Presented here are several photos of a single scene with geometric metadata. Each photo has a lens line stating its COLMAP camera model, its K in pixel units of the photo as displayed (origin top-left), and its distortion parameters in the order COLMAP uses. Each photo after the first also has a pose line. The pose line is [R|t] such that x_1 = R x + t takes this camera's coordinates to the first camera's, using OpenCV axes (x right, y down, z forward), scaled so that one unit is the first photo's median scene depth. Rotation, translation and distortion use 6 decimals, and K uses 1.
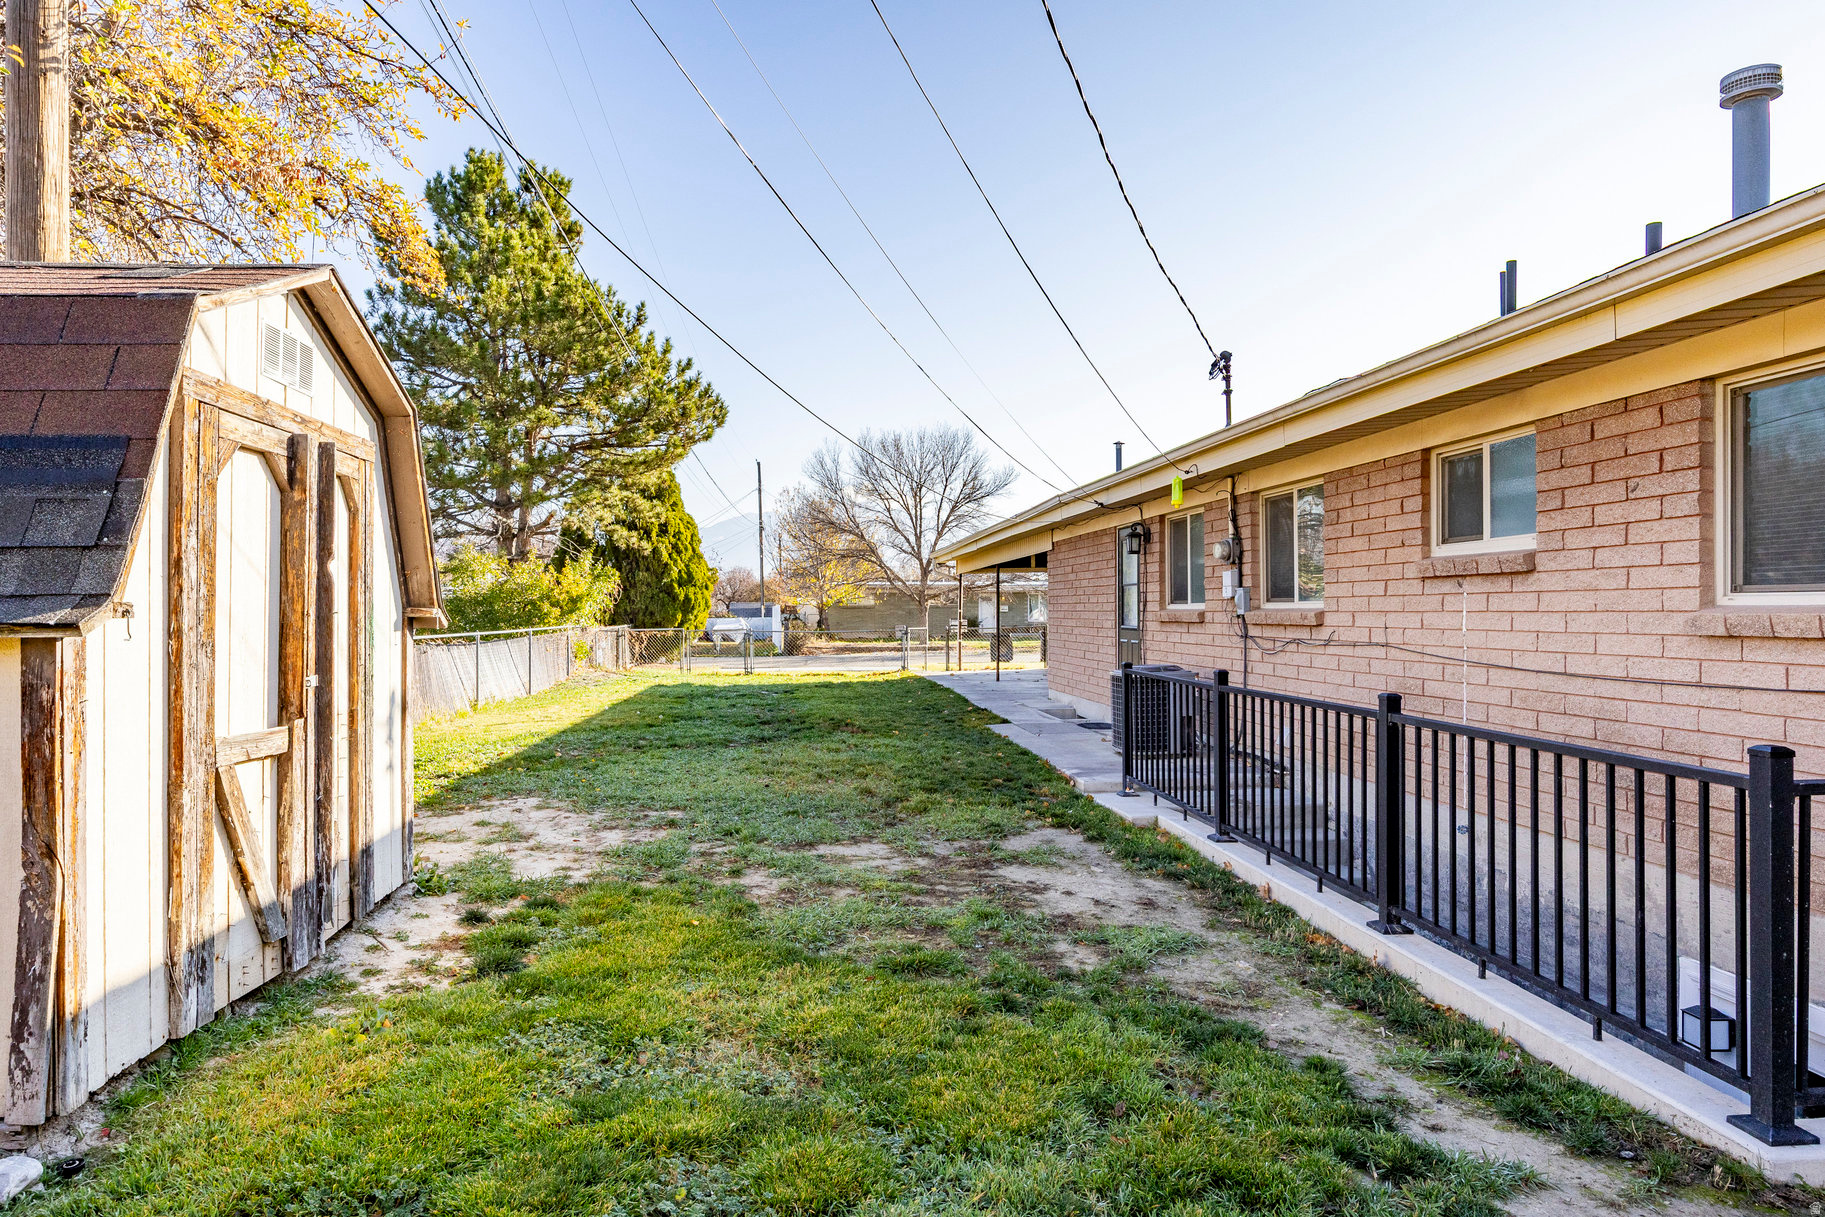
lens RADIAL K [[1051.4, 0, 881.0], [0, 1051.4, 605.6], [0, 0, 1]] dist [-0.012840, 0.001434]
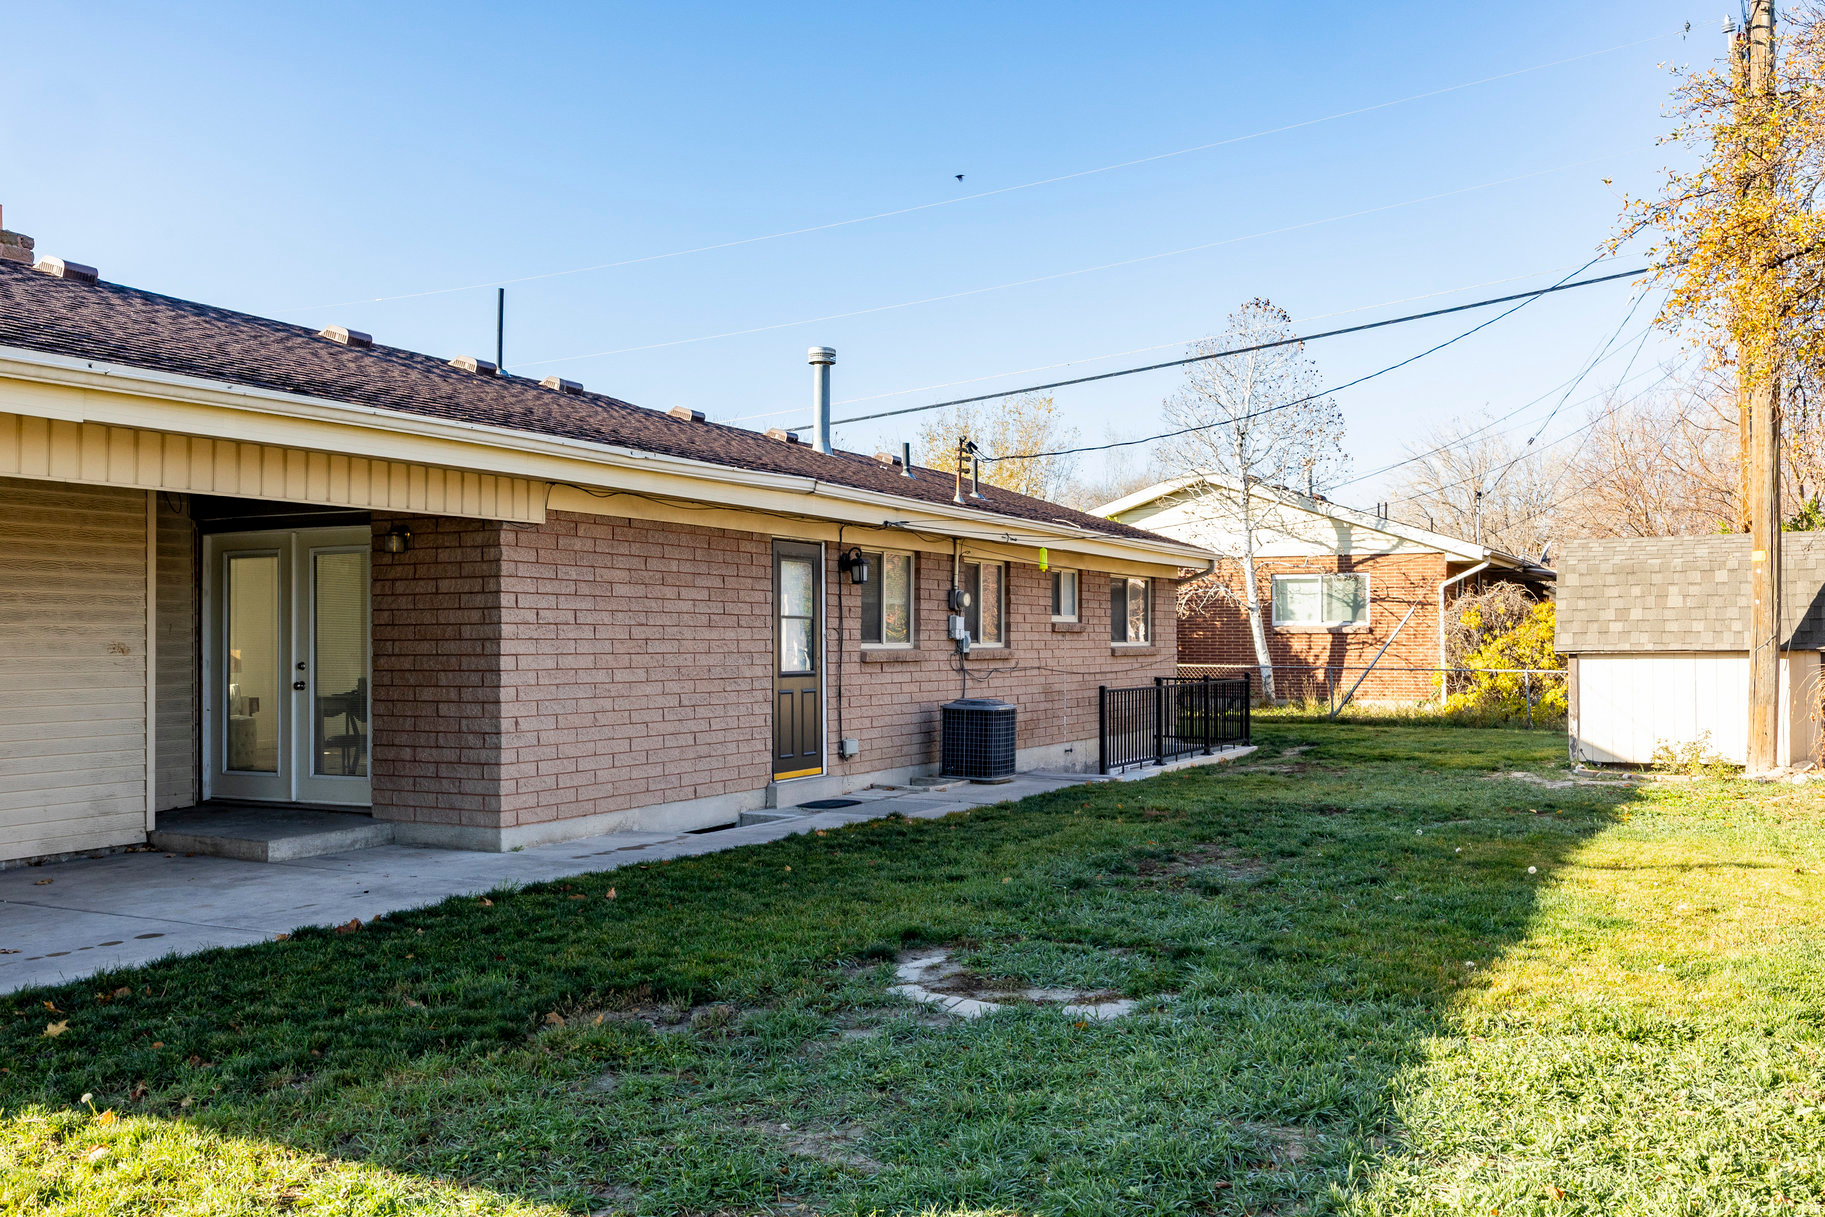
lens RADIAL K [[1597.6, 0, 920.6], [0, 1597.6, 636.9], [0, 0, 1]] dist [0.000900, 0.006782]
pose [[-0.829044, 0.008583, 0.559118, -0.745395], [0.000835, 0.999900, -0.014112, 0.019992], [-0.559183, -0.011232, -0.828968, 2.932918]]
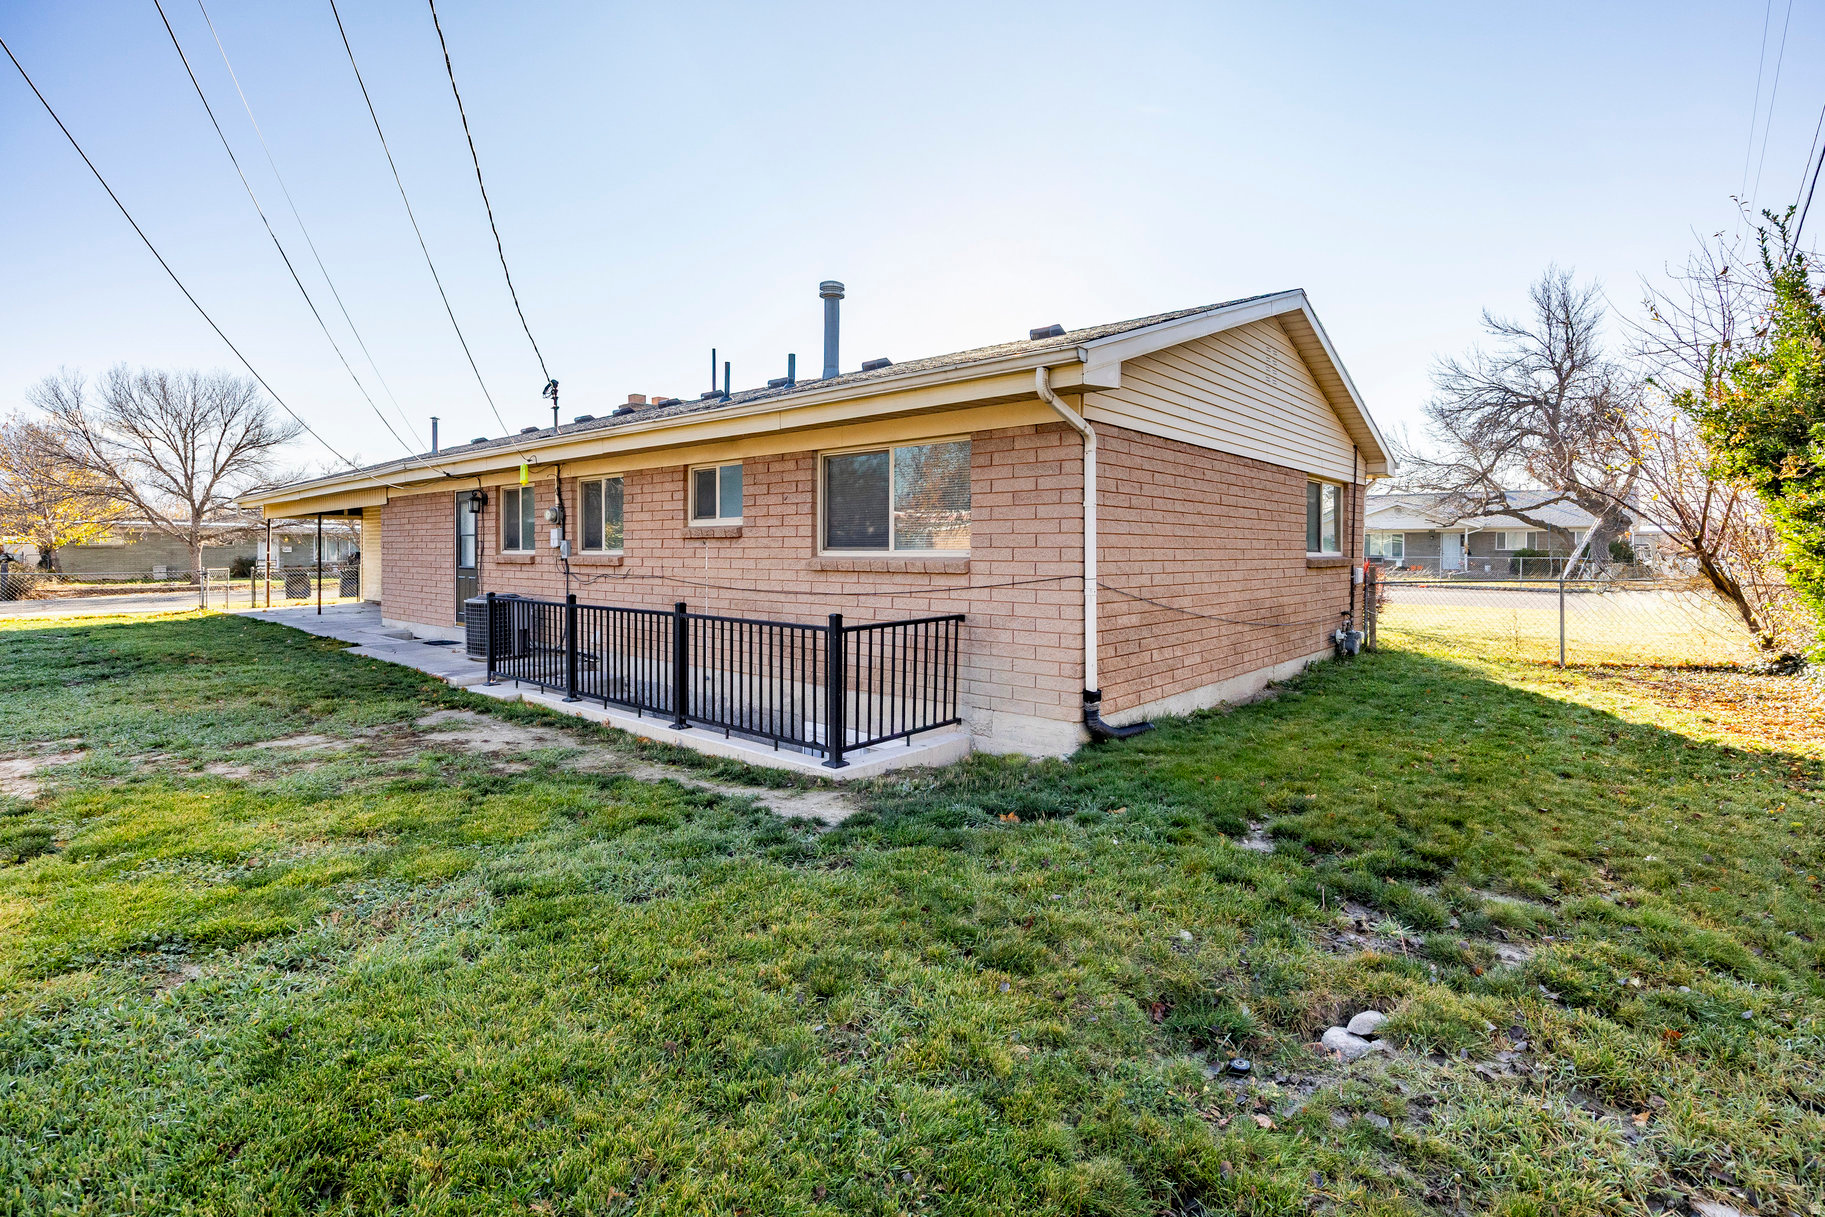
lens RADIAL K [[875.9, 0, 912.5], [0, 875.9, 608.5], [0, 0, 1]] dist [-0.000951, -0.000268]
pose [[0.707345, -0.042083, 0.705615, -0.210546], [-0.008483, 0.997649, 0.068004, -0.010319], [-0.706818, -0.054088, 0.705325, -0.258935]]
